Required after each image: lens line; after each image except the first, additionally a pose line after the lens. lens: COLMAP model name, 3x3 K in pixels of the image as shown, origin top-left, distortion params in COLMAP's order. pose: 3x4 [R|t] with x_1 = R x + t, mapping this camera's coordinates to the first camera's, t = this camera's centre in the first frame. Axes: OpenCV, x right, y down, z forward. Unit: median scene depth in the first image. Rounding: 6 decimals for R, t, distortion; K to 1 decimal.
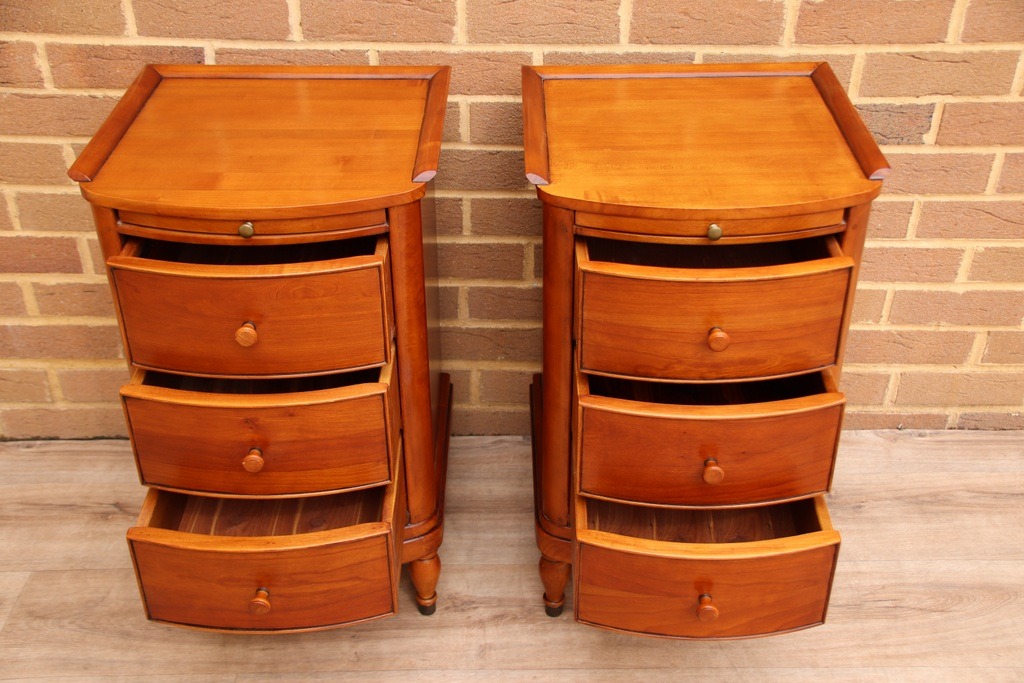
lens RADIAL K [[1197.6, 0, 513.1], [0, 1197.6, 355.4], [0, 0, 1]] dist [-0.010015, 0.391276]
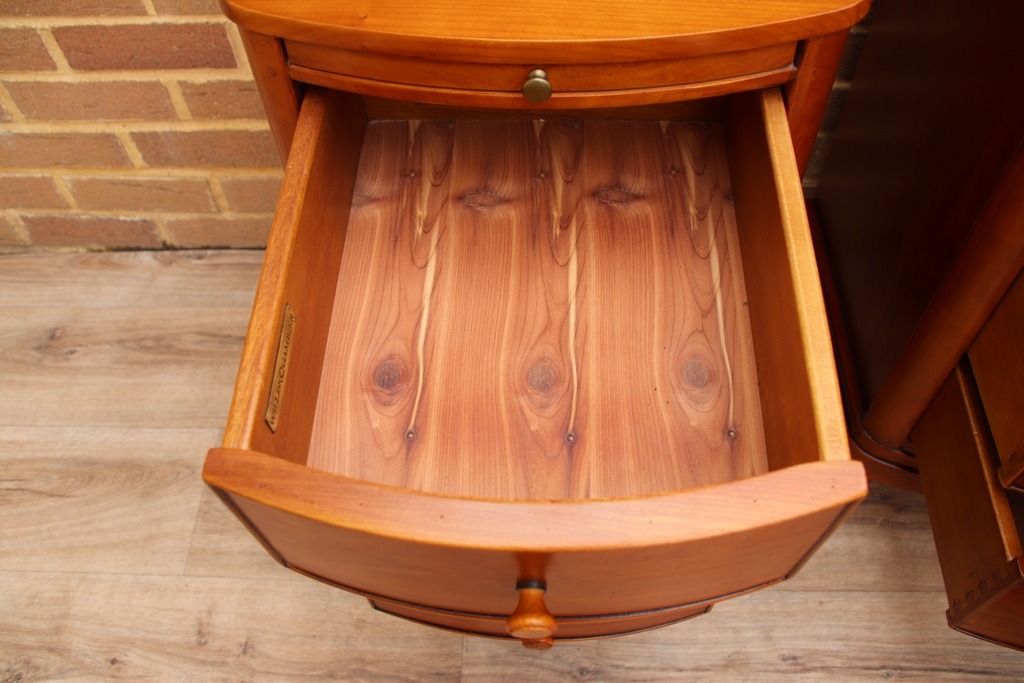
lens RADIAL K [[852.5, 0, 513.0], [0, 852.5, 352.6], [0, 0, 1]] dist [-0.150070, 0.133303]
pose [[0.998807, 0.019666, -0.044686, -0.162854], [-0.002493, 0.934631, 0.355610, -0.094017], [0.048758, -0.355074, 0.933566, 0.476086]]
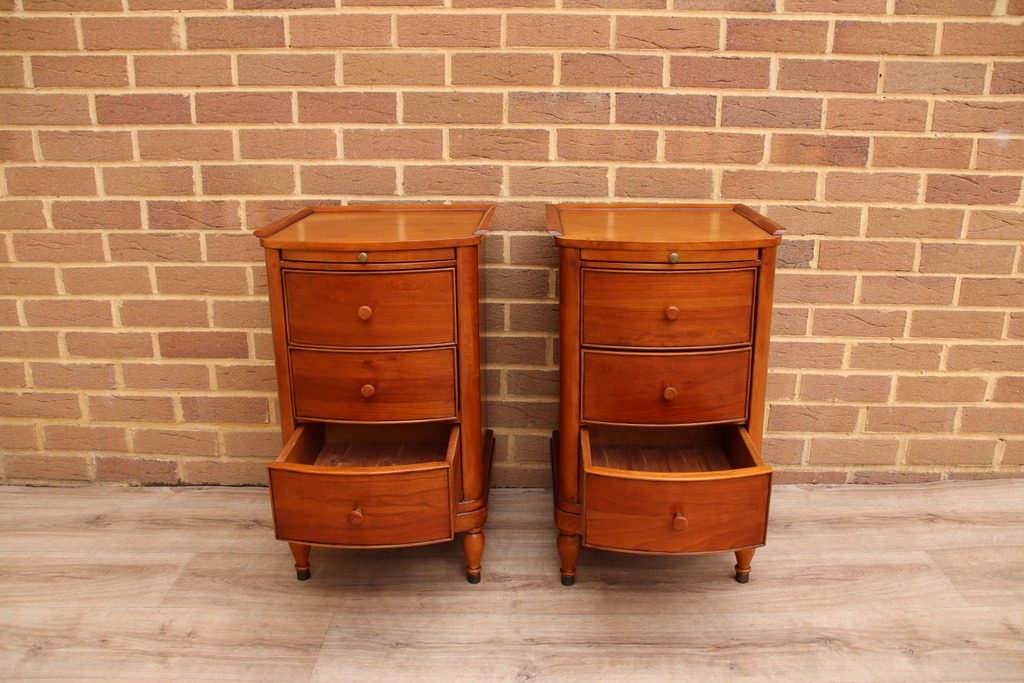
lens RADIAL K [[863.9, 0, 507.9], [0, 863.9, 352.4], [0, 0, 1]] dist [-0.149672, 0.149655]
pose [[0.999409, 0.004147, -0.034114, -0.001573], [-0.013964, 0.956045, -0.292886, 0.245973], [0.031400, 0.293189, 0.955539, 0.002915]]
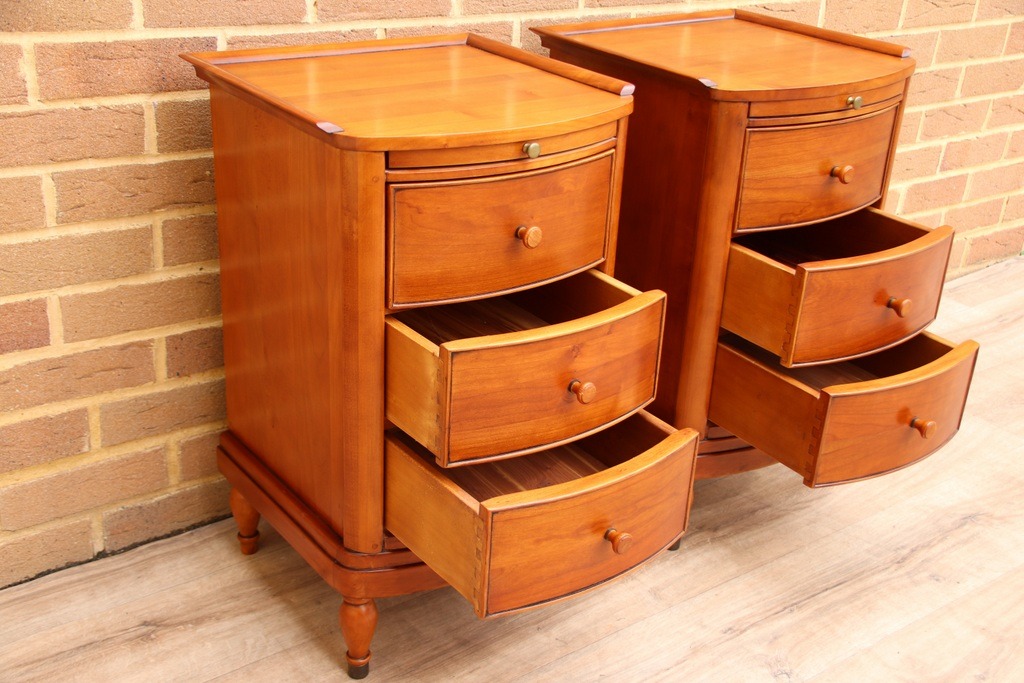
lens RADIAL K [[1233.4, 0, 517.3], [0, 1233.4, 354.5], [0, 0, 1]] dist [0.009700, 0.399160]
pose [[0.799046, -0.210466, 0.563231, -0.618211], [0.287768, 0.956347, -0.050886, 0.073612], [-0.527935, 0.202740, 0.824731, 0.173317]]
